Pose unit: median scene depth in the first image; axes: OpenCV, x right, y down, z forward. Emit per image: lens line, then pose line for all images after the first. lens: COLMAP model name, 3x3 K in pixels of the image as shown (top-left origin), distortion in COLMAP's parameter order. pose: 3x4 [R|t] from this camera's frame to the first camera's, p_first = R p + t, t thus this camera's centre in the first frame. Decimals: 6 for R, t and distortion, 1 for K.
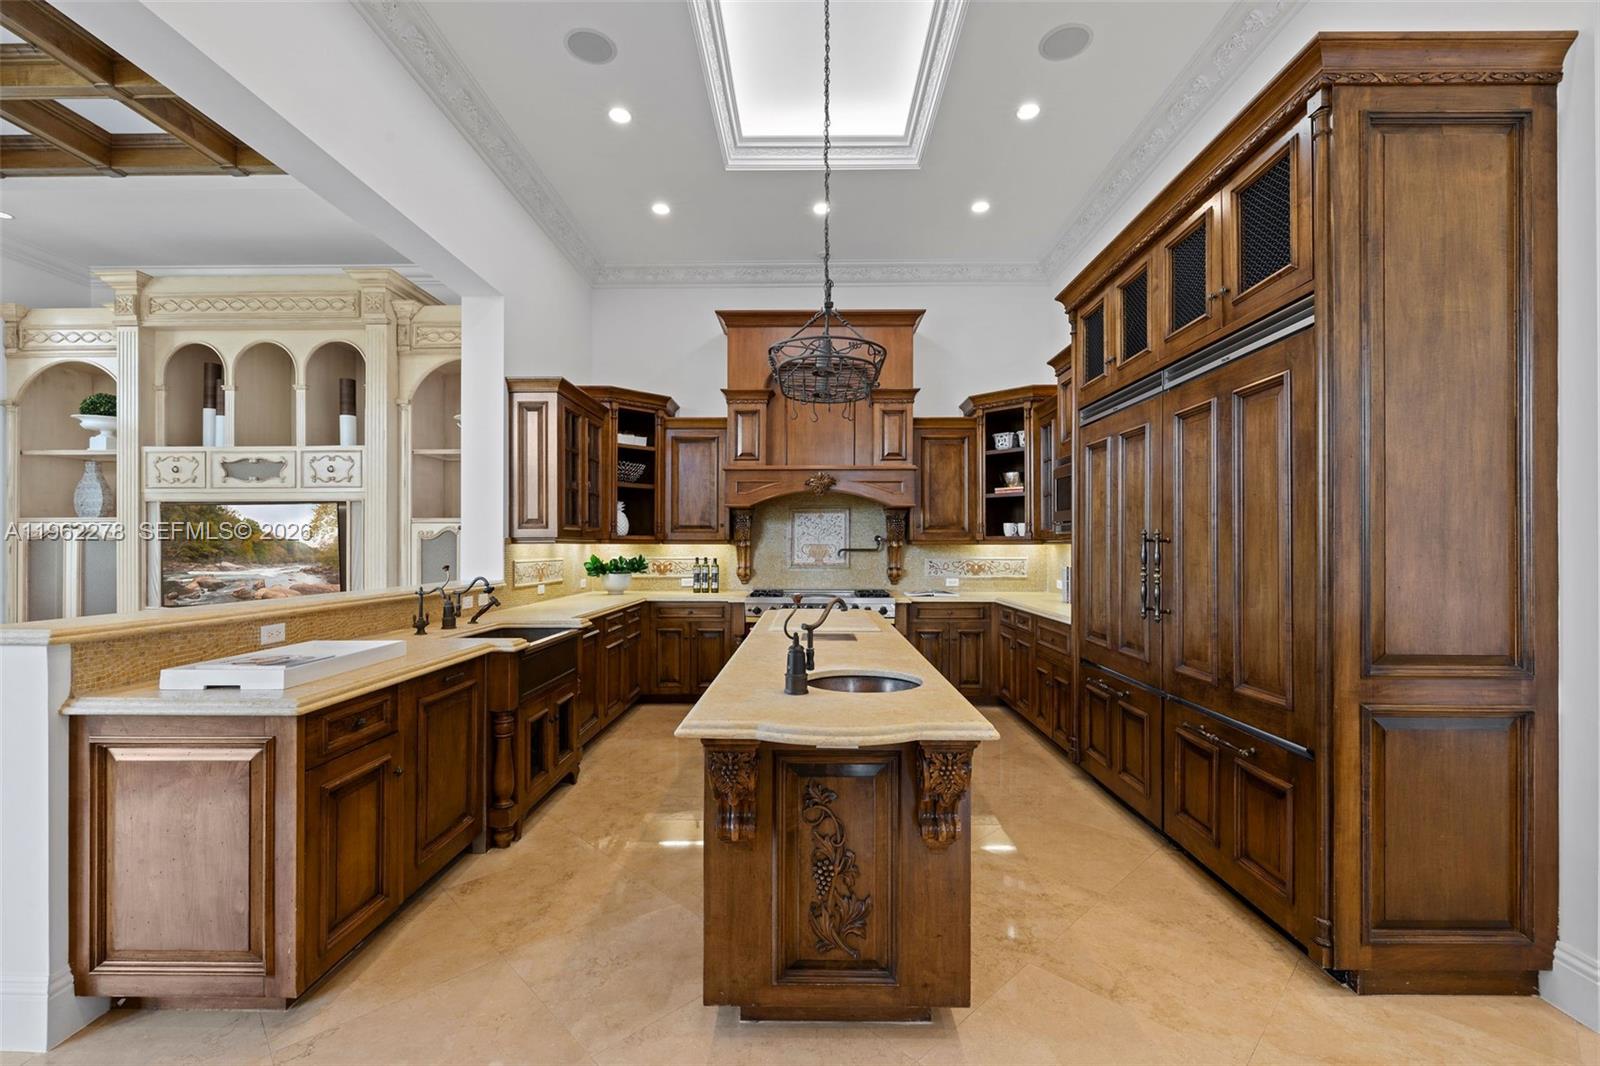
lens RADIAL K [[692.2, 0, 805.1], [0, 692.2, 536.3], [0, 0, 1]] dist [-0.001731, -0.000138]
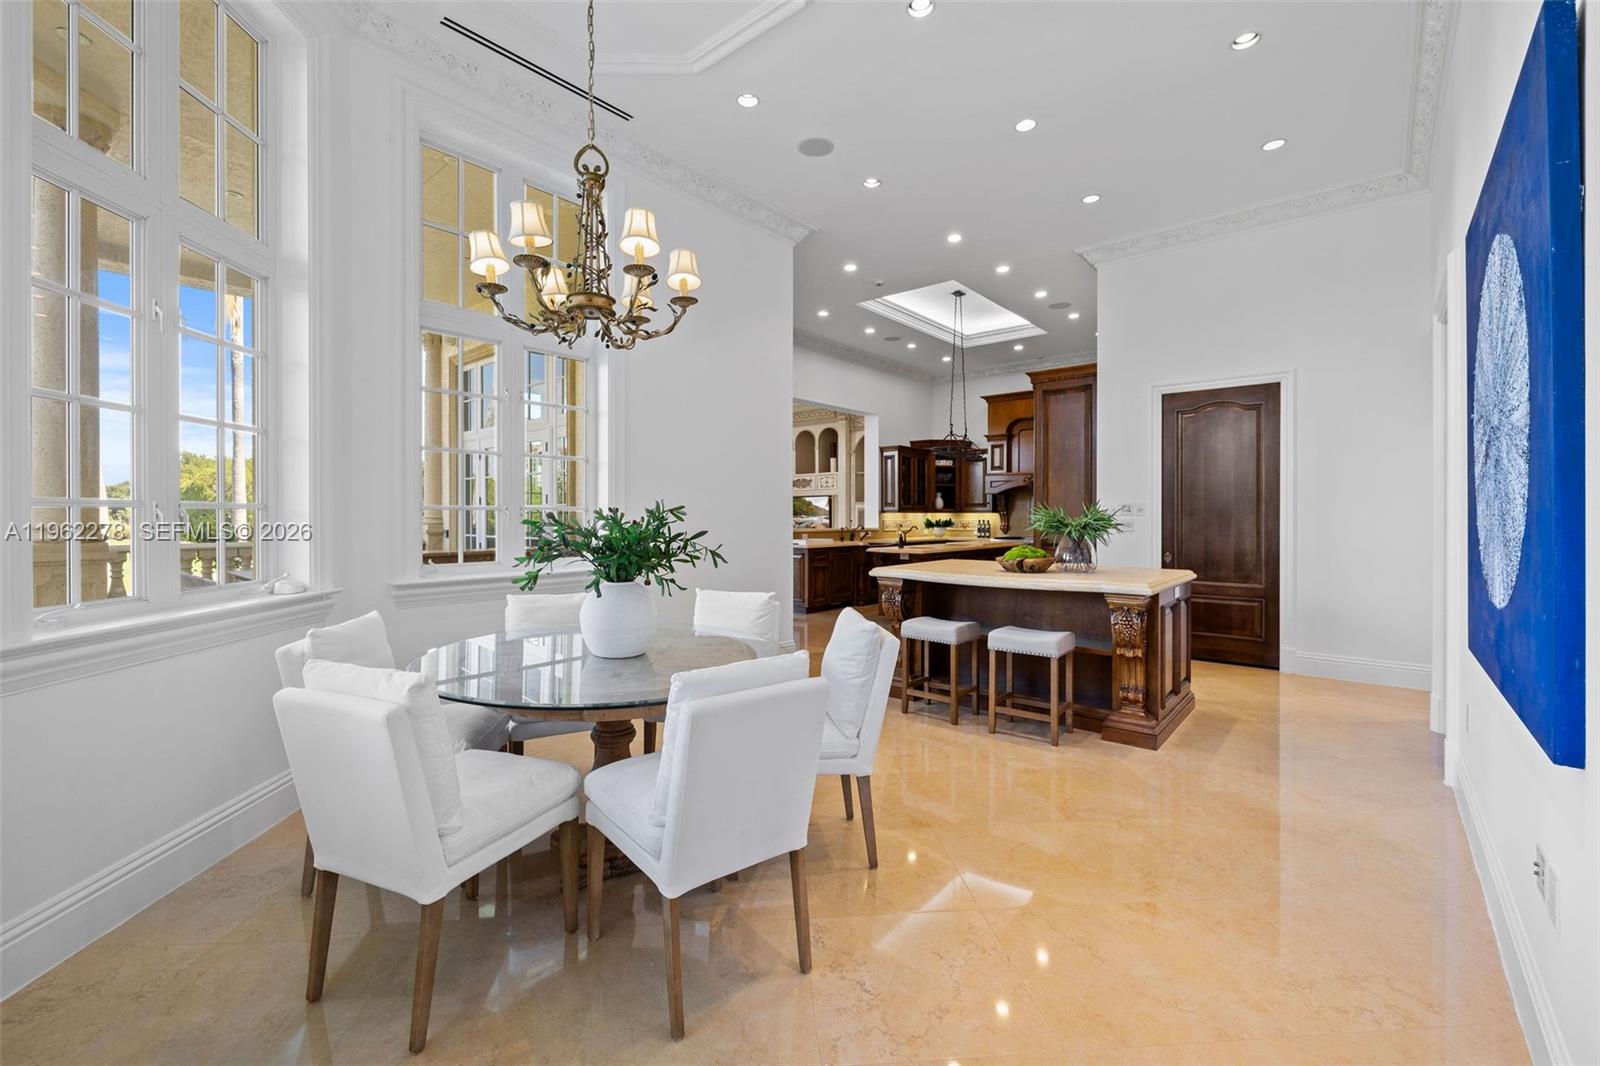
lens RADIAL K [[684.6, 0, 799.2], [0, 684.6, 521.4], [0, 0, 1]] dist [-0.001516, -0.000252]
pose [[0.776789, 0.004335, -0.629745, 0.704227], [0.009048, 0.999796, 0.018043, -0.004933], [0.629695, -0.019714, 0.776592, -0.868072]]
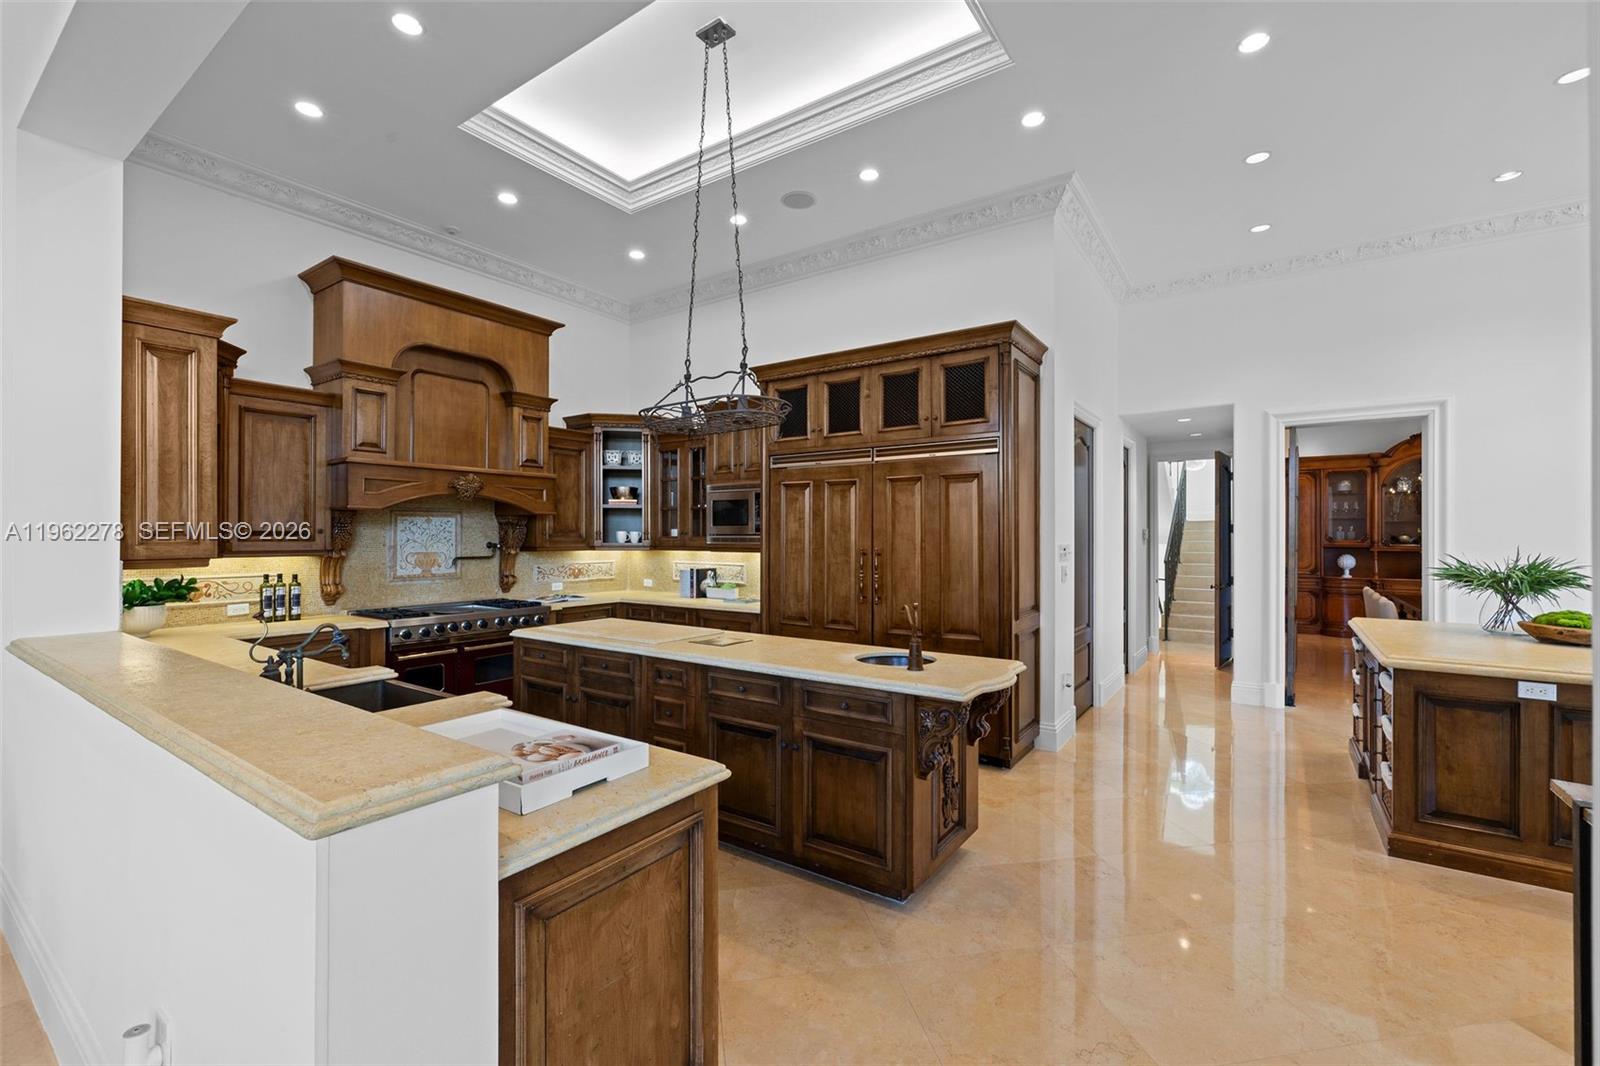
lens RADIAL K [[691.8, 0, 801.6], [0, 691.8, 524.4], [0, 0, 1]] dist [-0.001608, -0.000107]
pose [[0.545471, 0.012115, 0.838042, -0.488937], [-0.013031, 0.999897, -0.005973, -0.026883], [-0.838028, -0.007663, 0.545573, 0.134685]]
